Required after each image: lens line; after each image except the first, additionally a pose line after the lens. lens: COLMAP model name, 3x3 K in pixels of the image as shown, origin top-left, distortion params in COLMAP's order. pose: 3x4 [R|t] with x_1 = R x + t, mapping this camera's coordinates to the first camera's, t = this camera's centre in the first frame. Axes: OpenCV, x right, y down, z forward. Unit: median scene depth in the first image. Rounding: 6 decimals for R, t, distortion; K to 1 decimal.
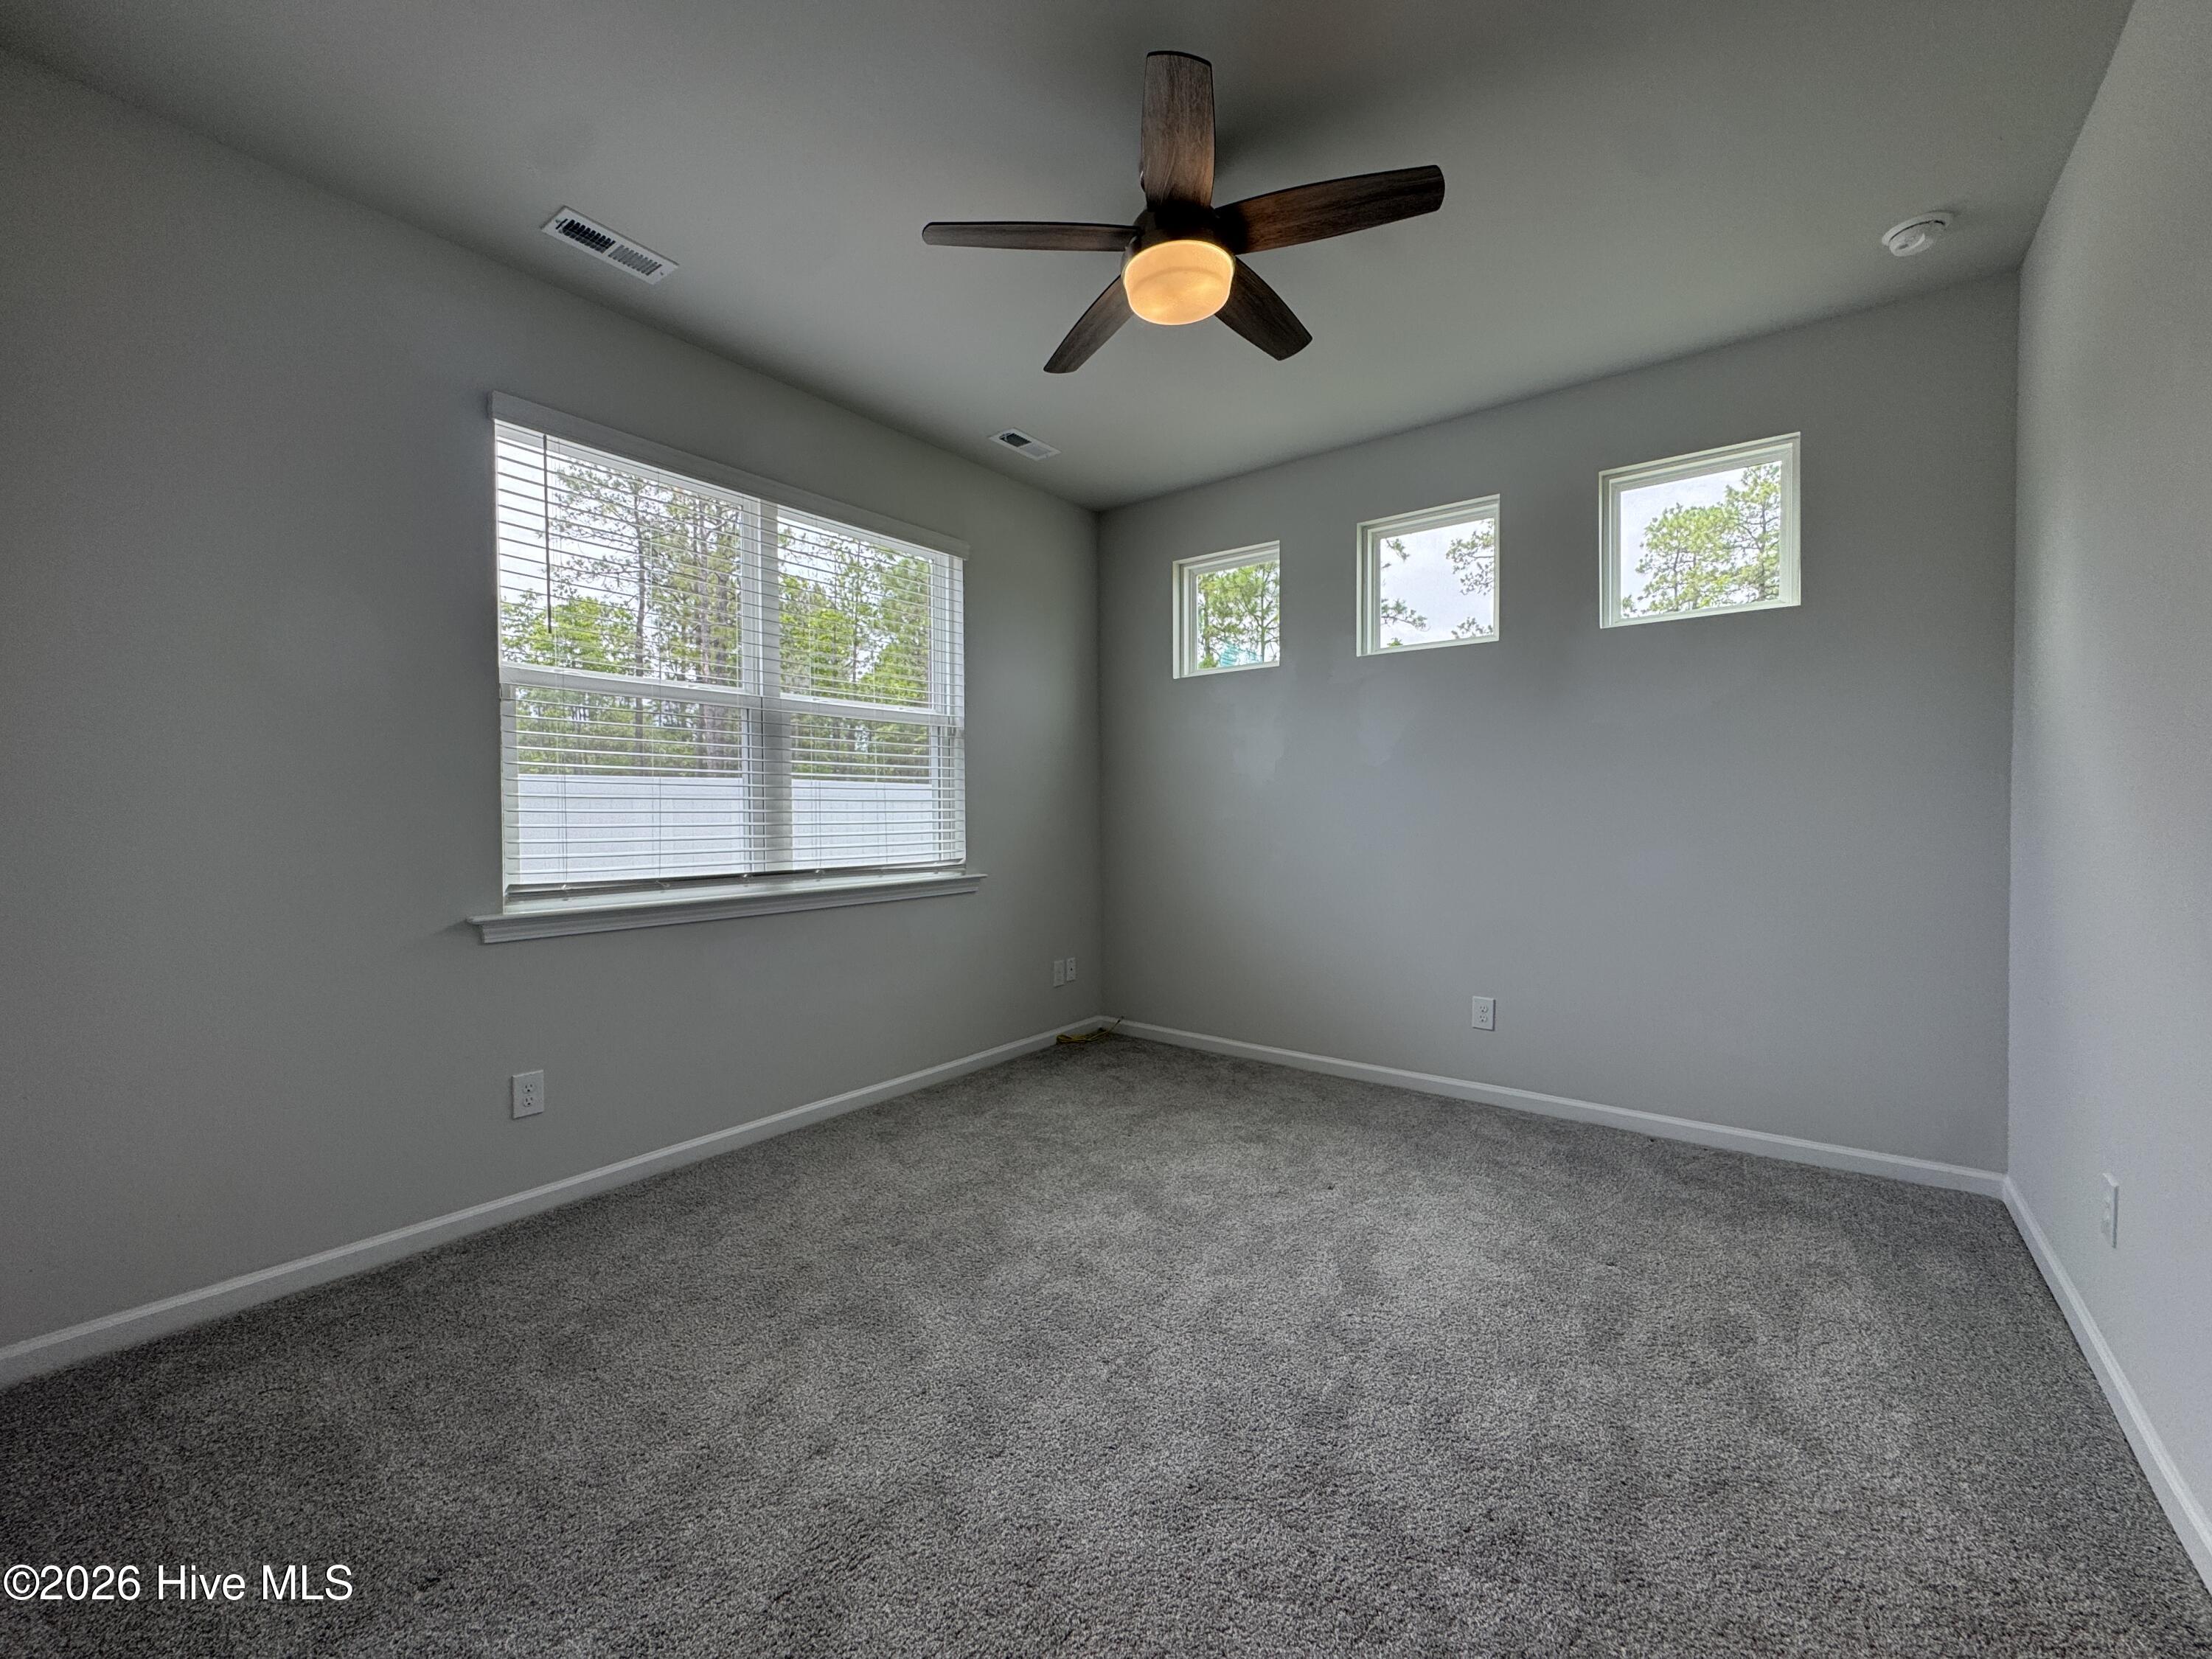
lens RADIAL K [[883.5, 0, 1113.7], [0, 883.5, 832.3], [0, 0, 1]] dist [-0.000654, 0.000152]
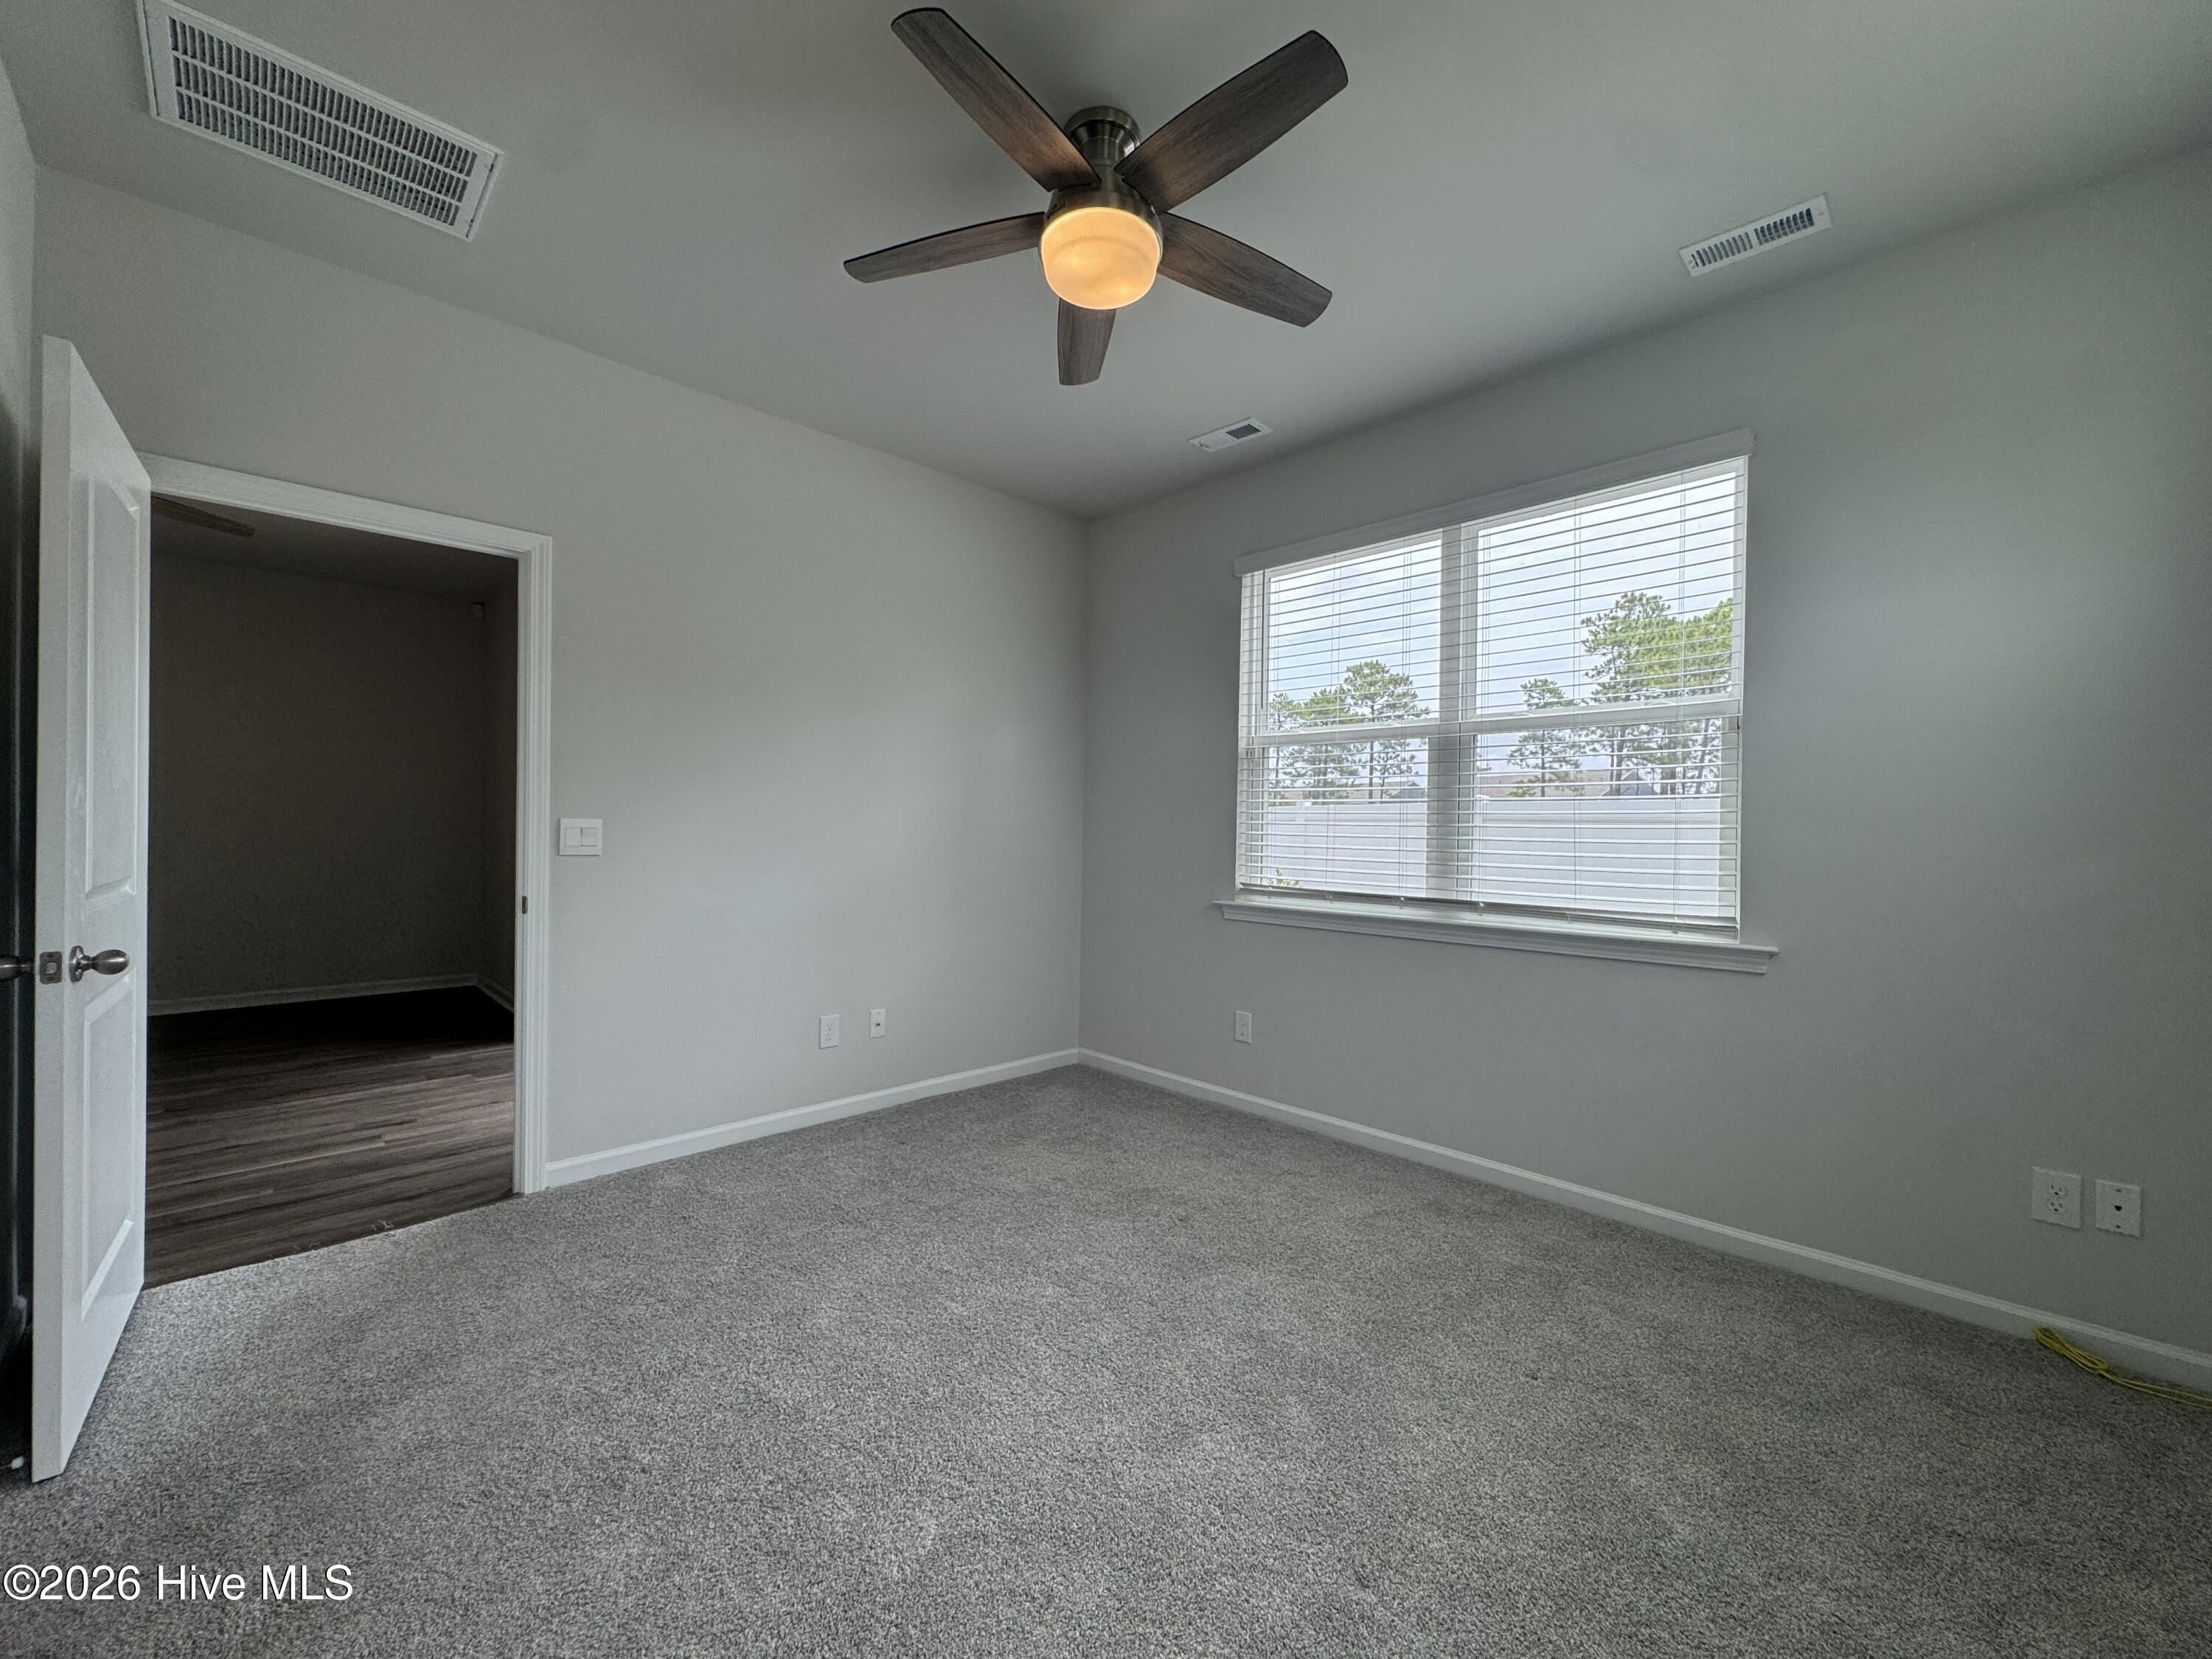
lens RADIAL K [[891.8, 0, 1106.0], [0, 891.8, 829.5], [0, 0, 1]] dist [0.000039, 0.000089]
pose [[-0.138065, 0.005692, -0.990407, 0.642879], [-0.037923, 0.999220, 0.011029, -0.029427], [0.989697, 0.039082, -0.137741, 0.751283]]
